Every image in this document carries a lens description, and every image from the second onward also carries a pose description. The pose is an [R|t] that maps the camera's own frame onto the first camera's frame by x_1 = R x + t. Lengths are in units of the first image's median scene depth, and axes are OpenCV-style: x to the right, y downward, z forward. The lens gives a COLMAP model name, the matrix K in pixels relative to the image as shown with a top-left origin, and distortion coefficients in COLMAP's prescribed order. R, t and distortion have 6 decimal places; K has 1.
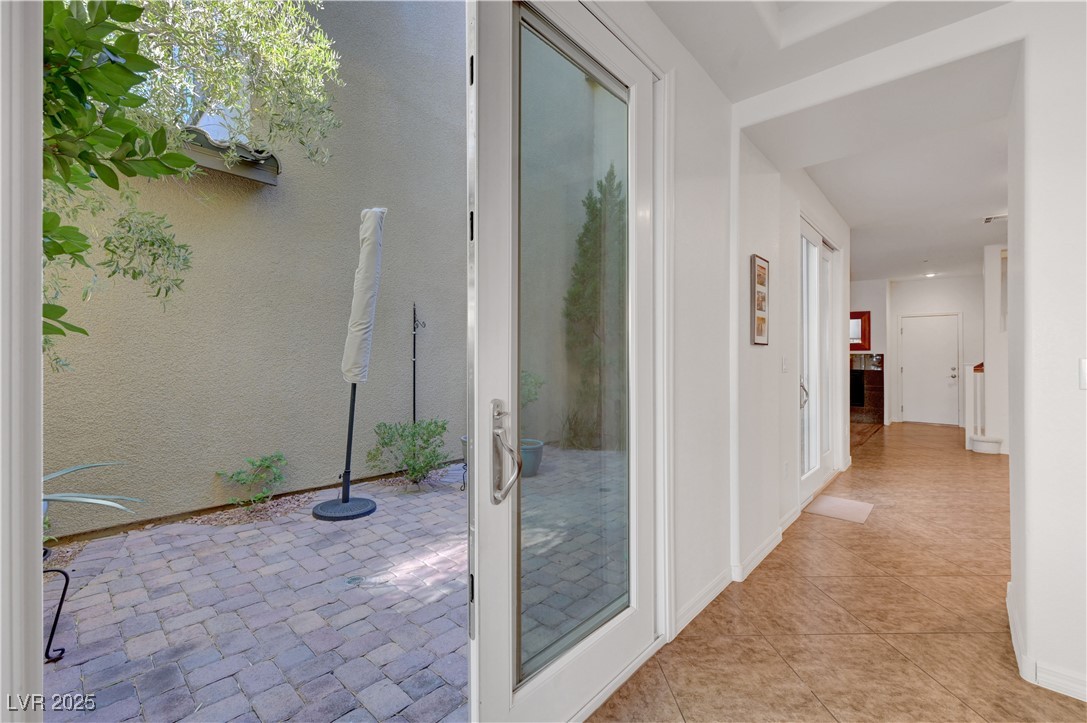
lens RADIAL K [[445.5, 0, 543.5], [0, 445.5, 361.5], [0, 0, 1]] dist [0.011389, 0.000408]
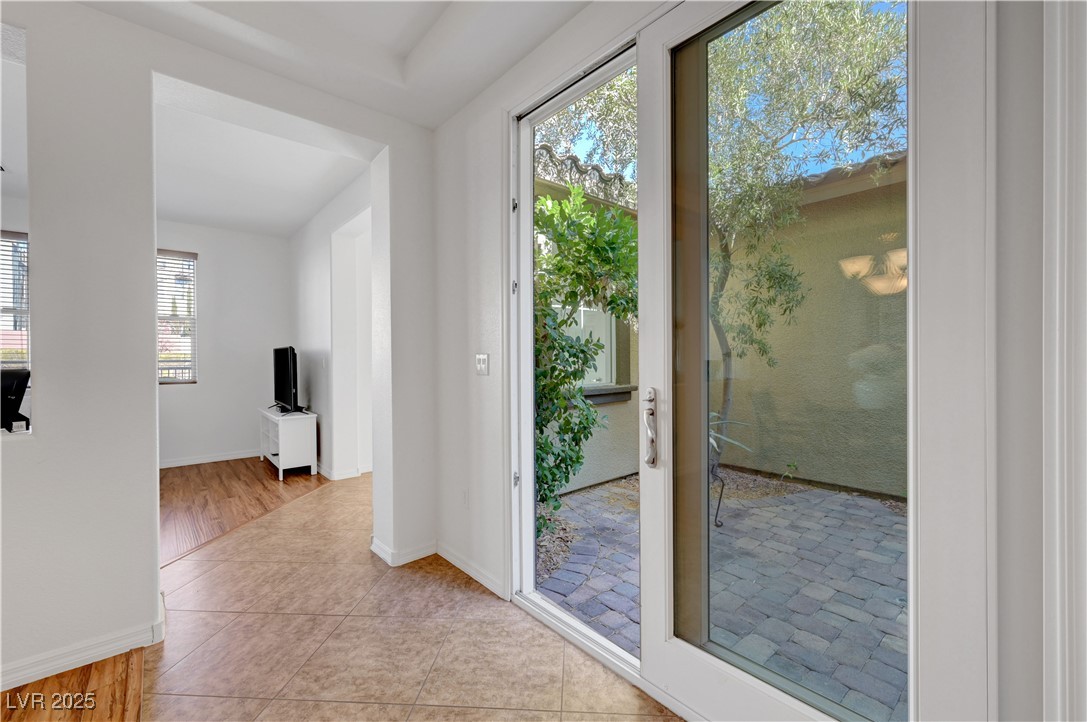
lens RADIAL K [[448.6, 0, 543.5], [0, 448.6, 361.0], [0, 0, 1]] dist [-0.000922, 0.000371]
pose [[-0.118248, -0.002989, -0.992980, 0.552308], [0.003946, 0.999986, -0.003480, 0.006713], [0.992976, -0.004330, -0.118234, 0.380800]]
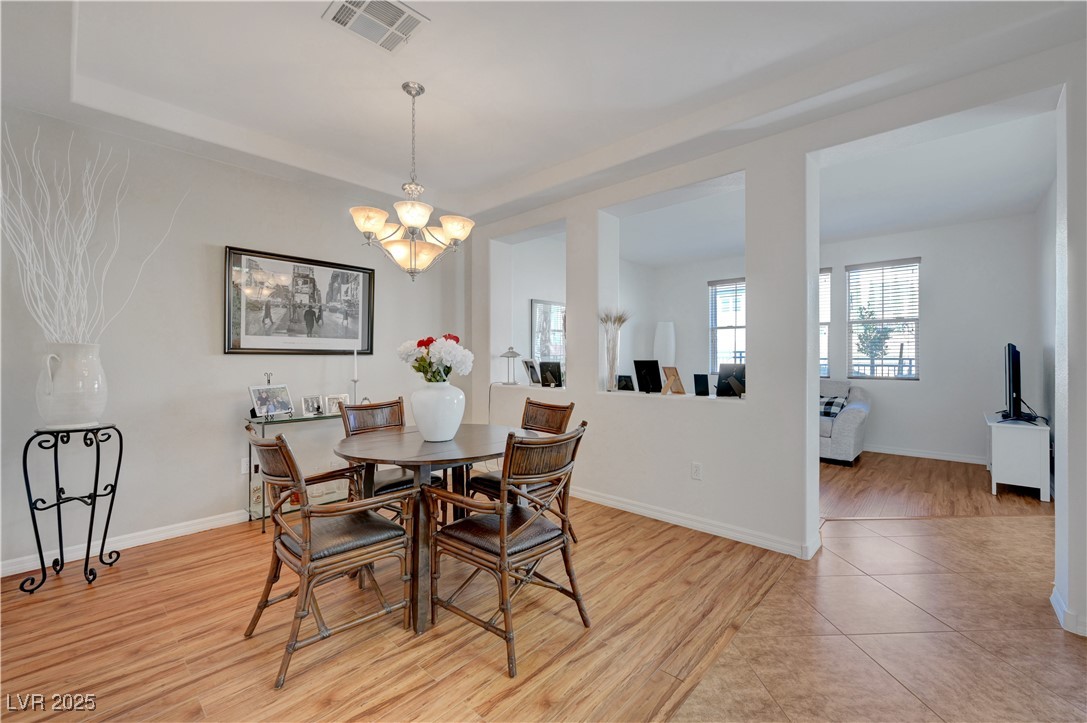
lens RADIAL K [[445.5, 0, 543.5], [0, 445.5, 361.5], [0, 0, 1]] dist [0.011389, 0.000408]
pose [[-0.999788, -0.010484, 0.017712, 0.488014], [-0.010338, 0.999912, 0.008280, 0.004655], [-0.017798, 0.008095, -0.999809, 0.682692]]
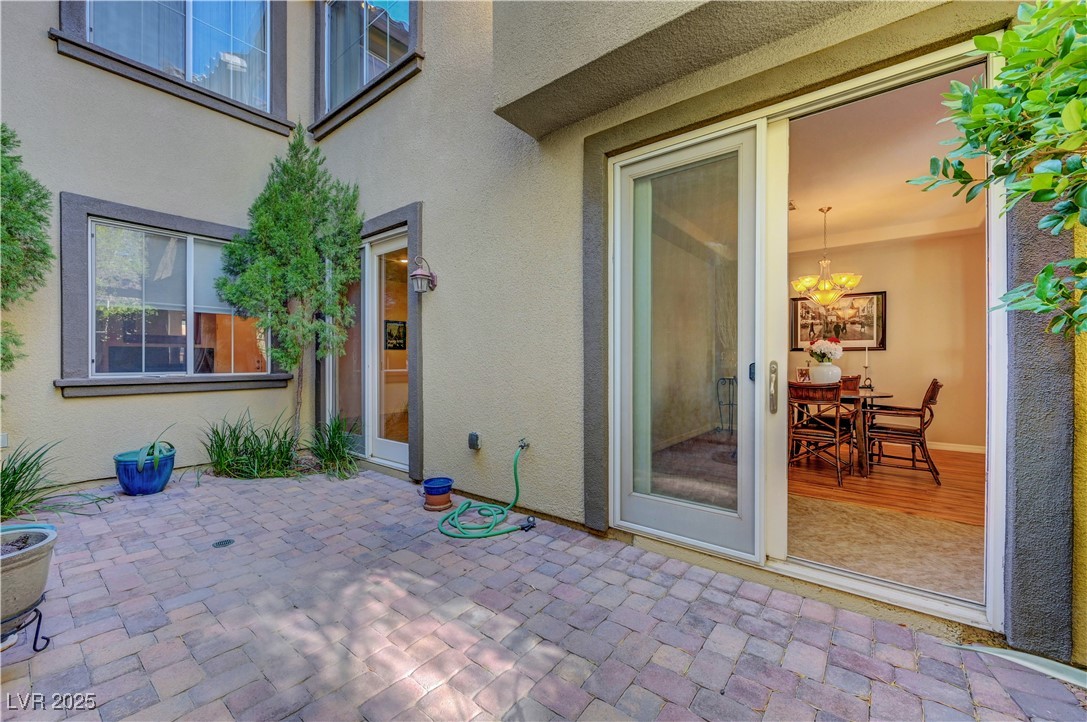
lens RADIAL K [[437.4, 0, 543.5], [0, 437.4, 361.0], [0, 0, 1]] dist [0.009888, 0.000066]
pose [[-0.058521, -0.007733, 0.998256, -0.902795], [0.002566, 0.999966, 0.007897, 0.031747], [-0.998283, 0.003023, -0.058499, 0.970065]]
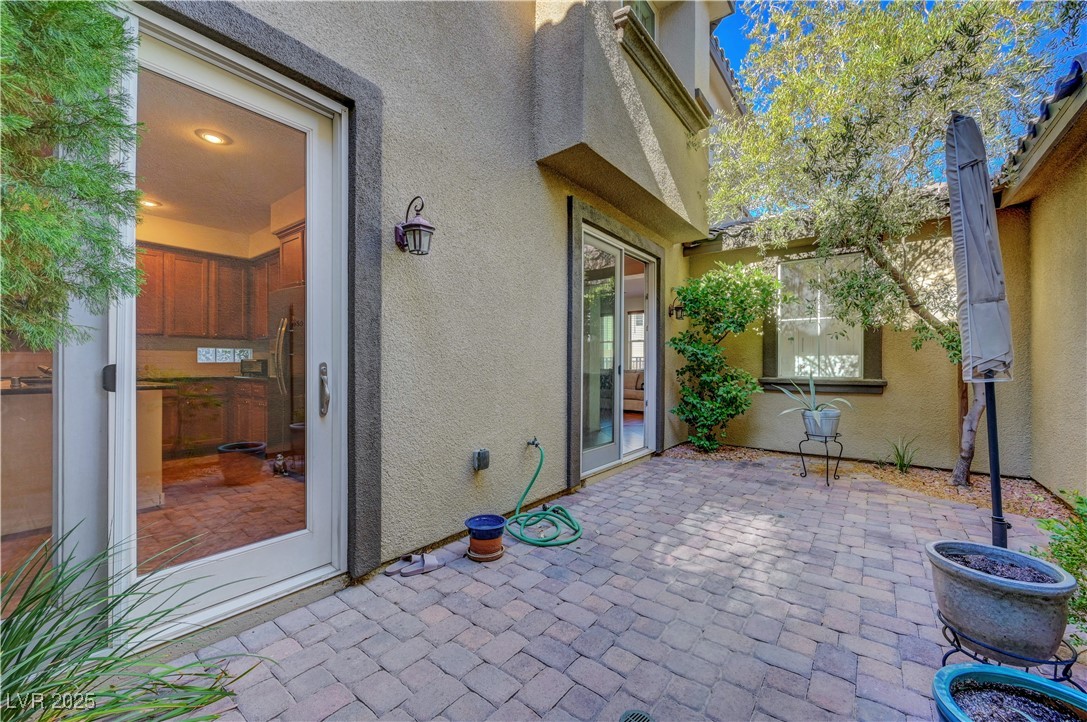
lens RADIAL K [[445.5, 0, 543.5], [0, 445.5, 361.0], [0, 0, 1]] dist [0.011389, 0.000408]
pose [[-0.995149, -0.014857, -0.097248, 0.425300], [-0.014619, 0.999888, -0.003159, 0.036478], [0.097285, -0.001722, -0.995255, 2.269669]]
